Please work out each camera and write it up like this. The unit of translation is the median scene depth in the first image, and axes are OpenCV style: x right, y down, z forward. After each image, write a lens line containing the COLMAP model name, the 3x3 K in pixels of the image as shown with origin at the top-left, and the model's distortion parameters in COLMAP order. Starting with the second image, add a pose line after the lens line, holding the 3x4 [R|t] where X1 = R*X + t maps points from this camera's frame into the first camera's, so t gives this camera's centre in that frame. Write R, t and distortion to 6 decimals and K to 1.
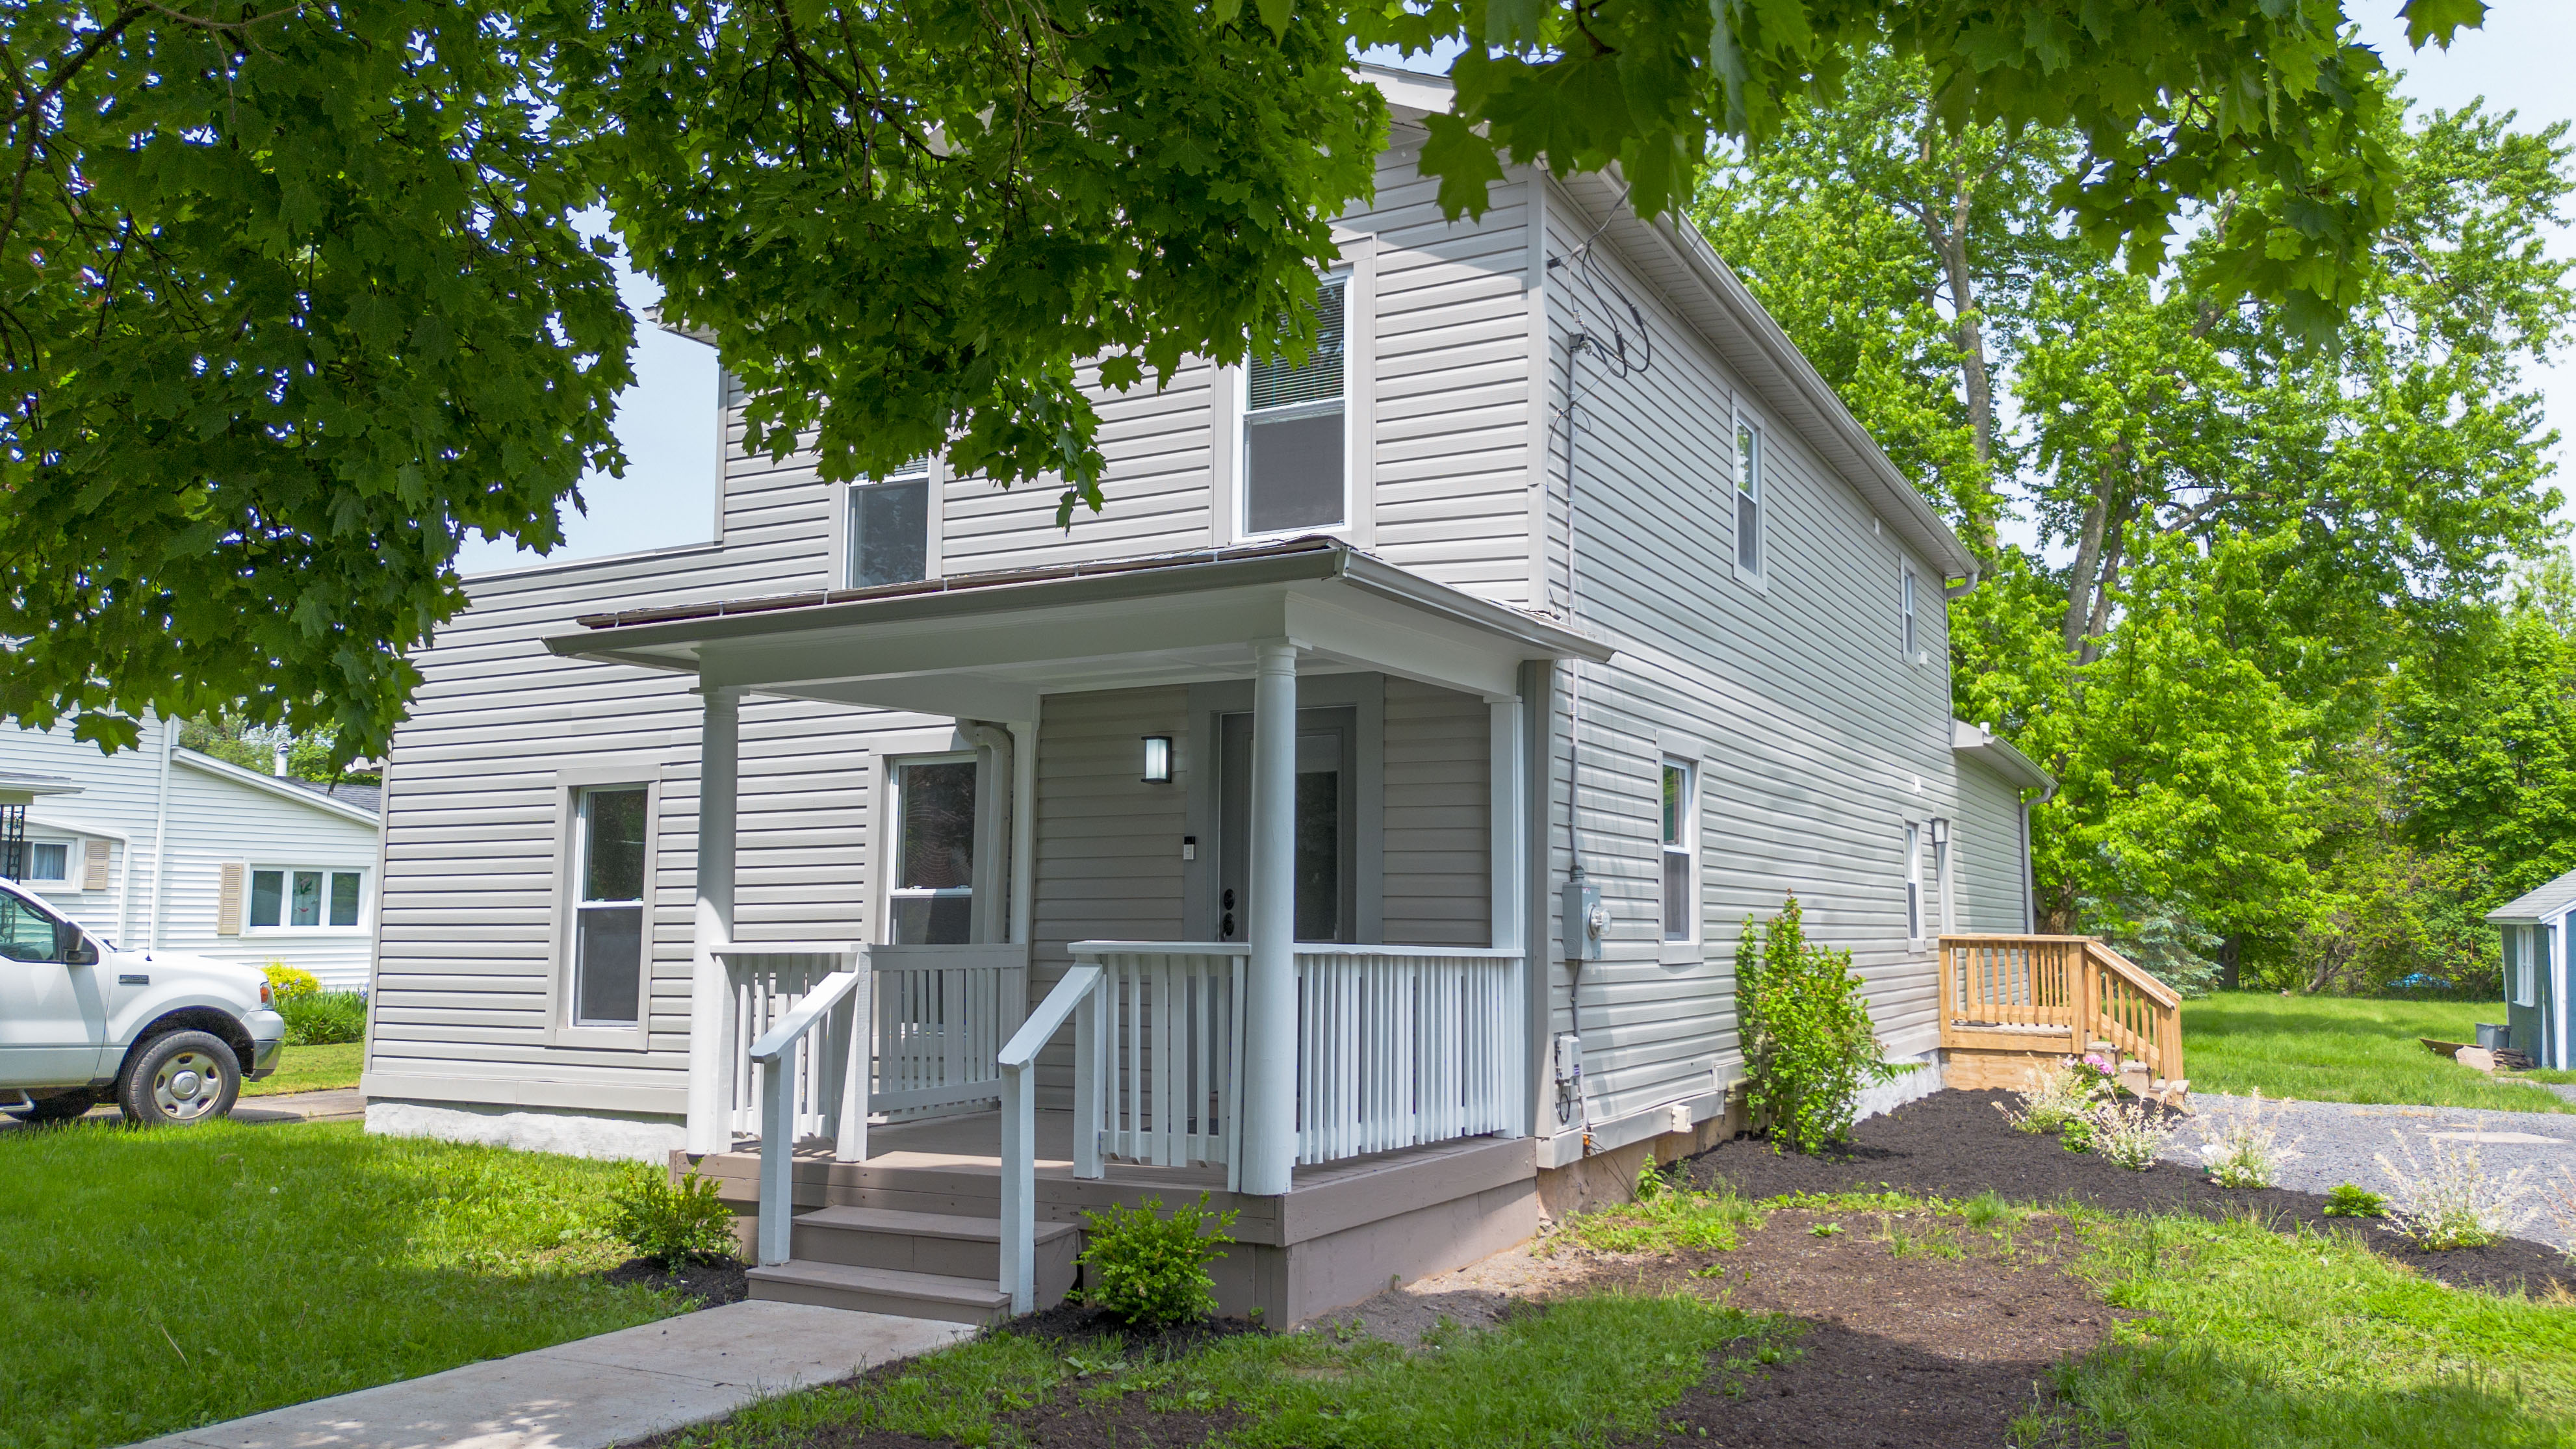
lens RADIAL K [[1836.3, 0, 1298.0], [0, 1836.3, 714.9], [0, 0, 1]] dist [0.073847, -0.082307]
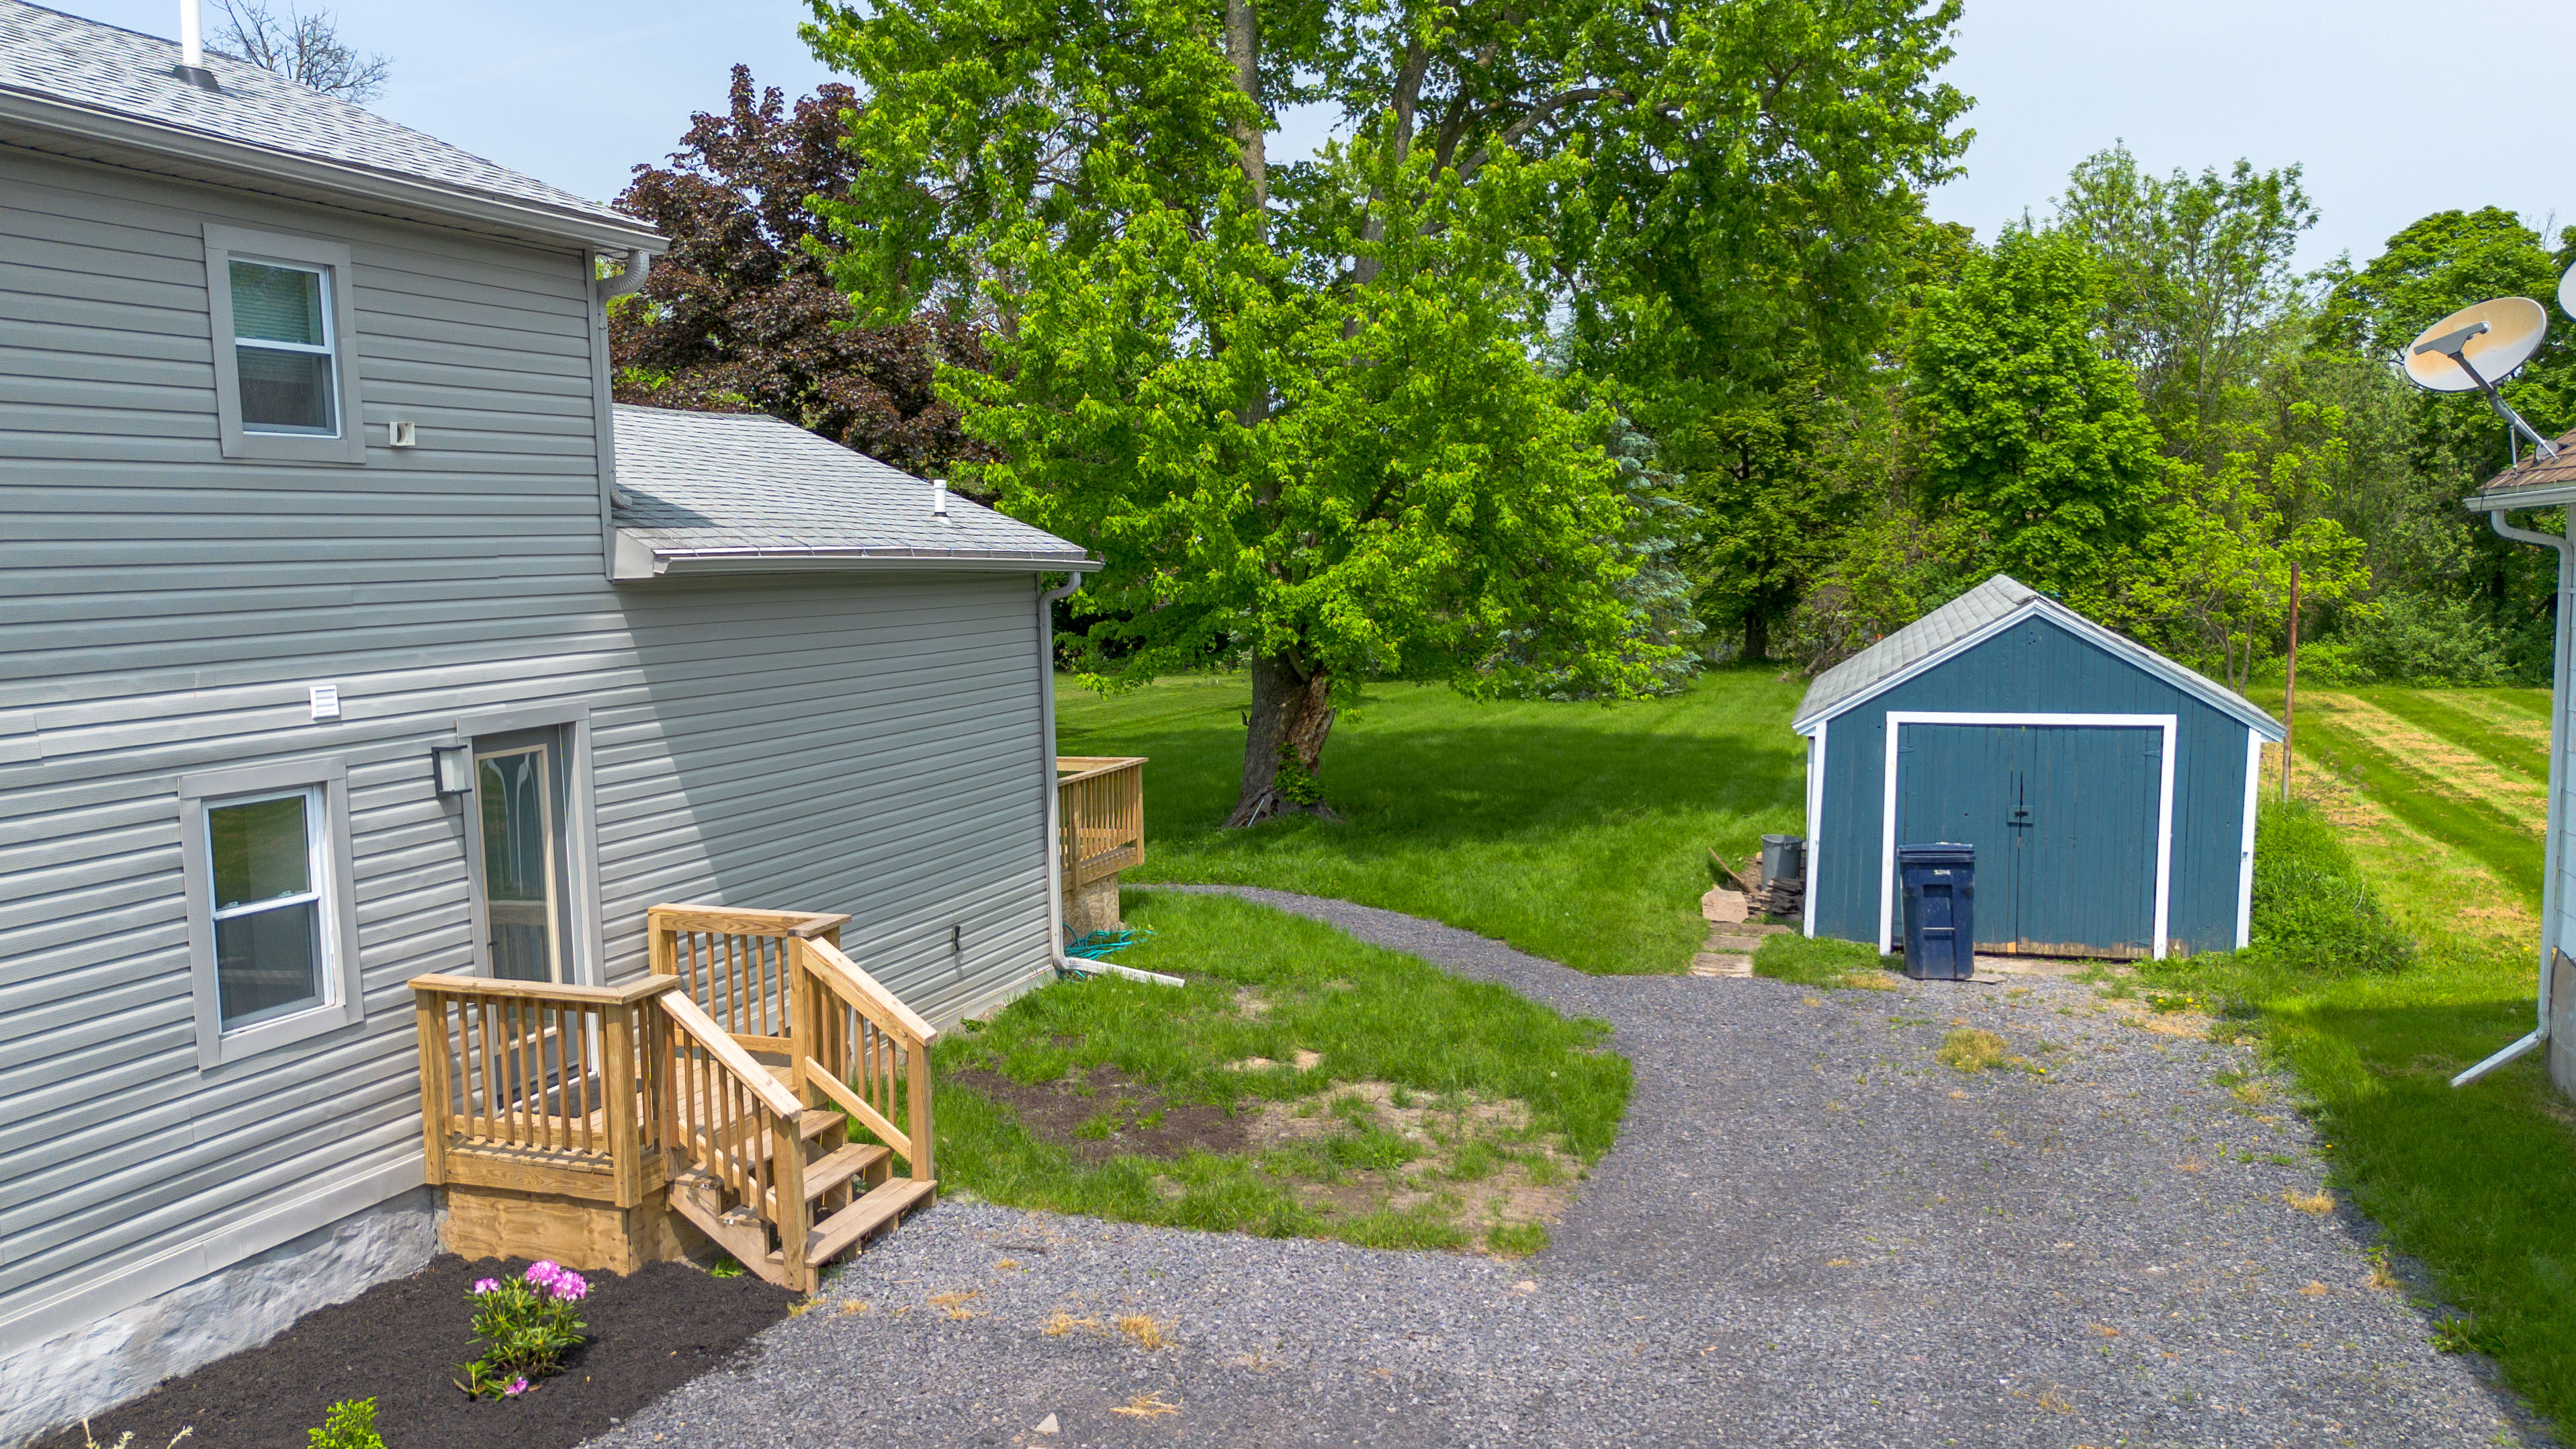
lens RADIAL K [[1897.5, 0, 1294.1], [0, 1897.5, 714.7], [0, 0, 1]] dist [0.089332, -0.120080]
pose [[0.988963, -0.041192, 0.142321, 0.318914], [0.011732, 0.979332, 0.201921, -0.037646], [-0.147697, -0.198023, 0.969006, 0.278372]]
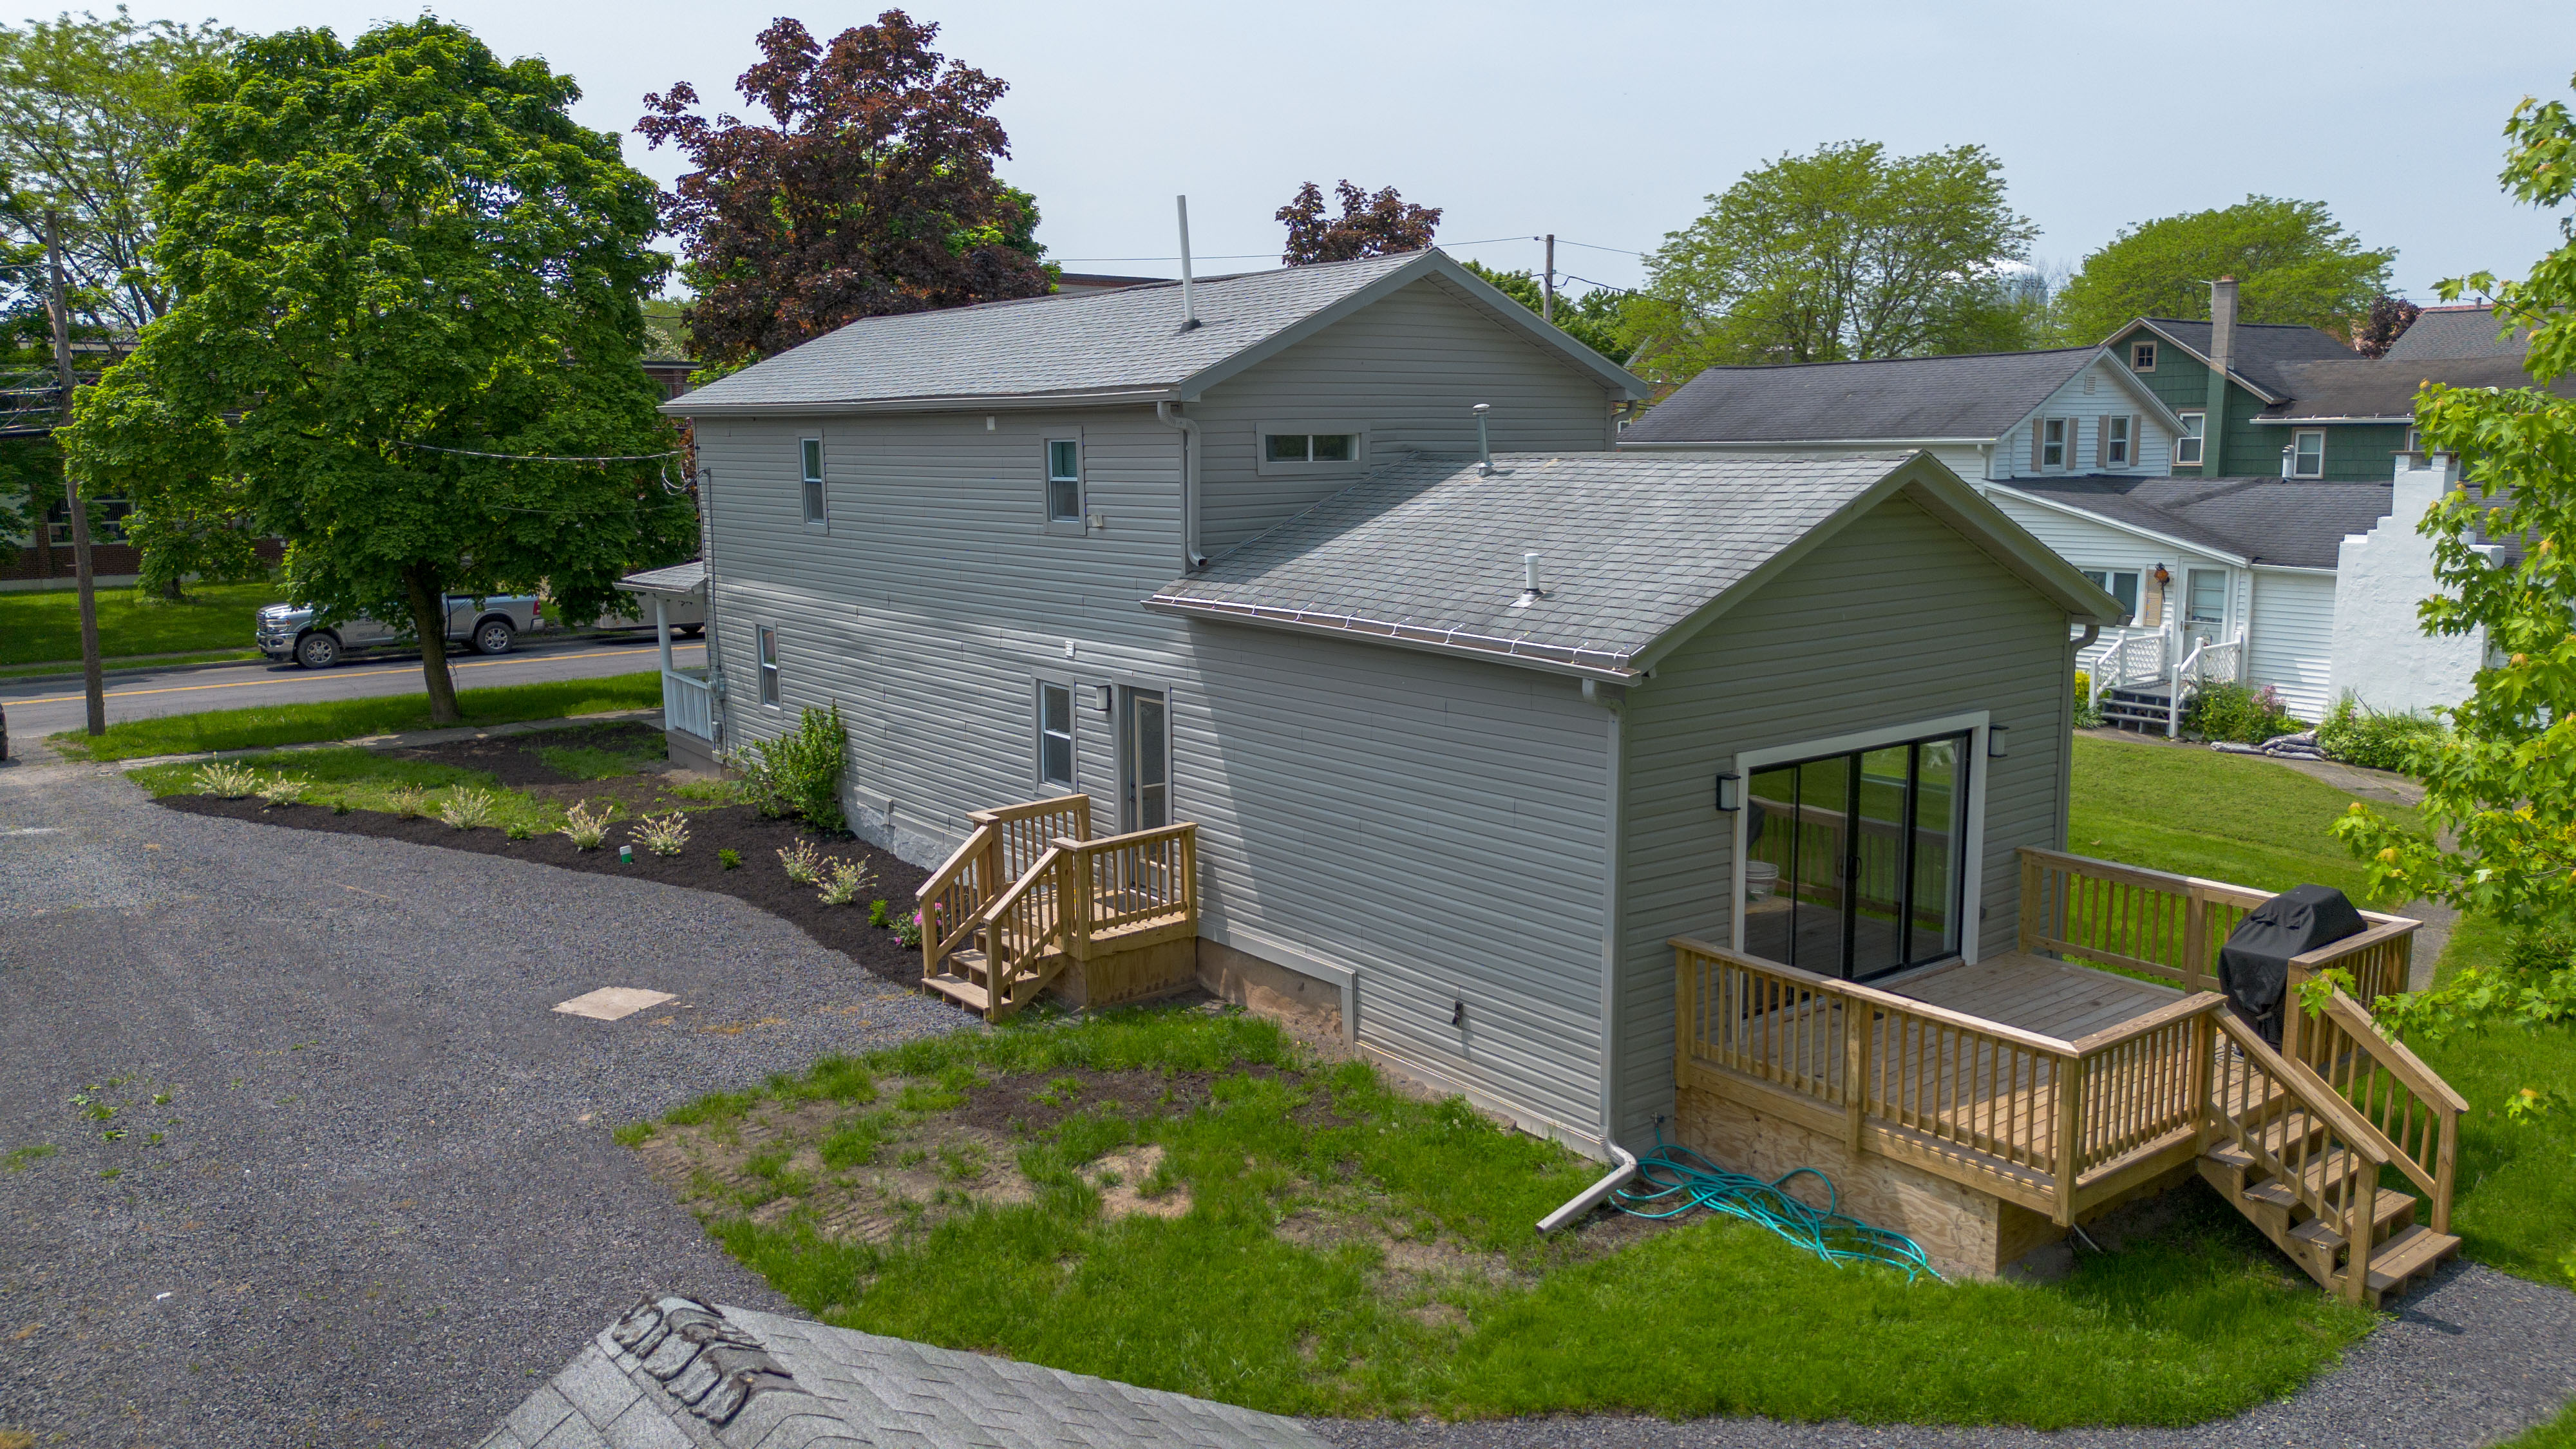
lens RADIAL K [[1836.4, 0, 1298.0], [0, 1836.4, 714.9], [0, 0, 1]] dist [0.073847, -0.082307]
pose [[-0.406667, 0.136710, -0.903290, 0.750837], [0.109926, 0.988879, 0.100175, -0.009283], [0.906939, -0.058557, -0.417172, 0.949419]]
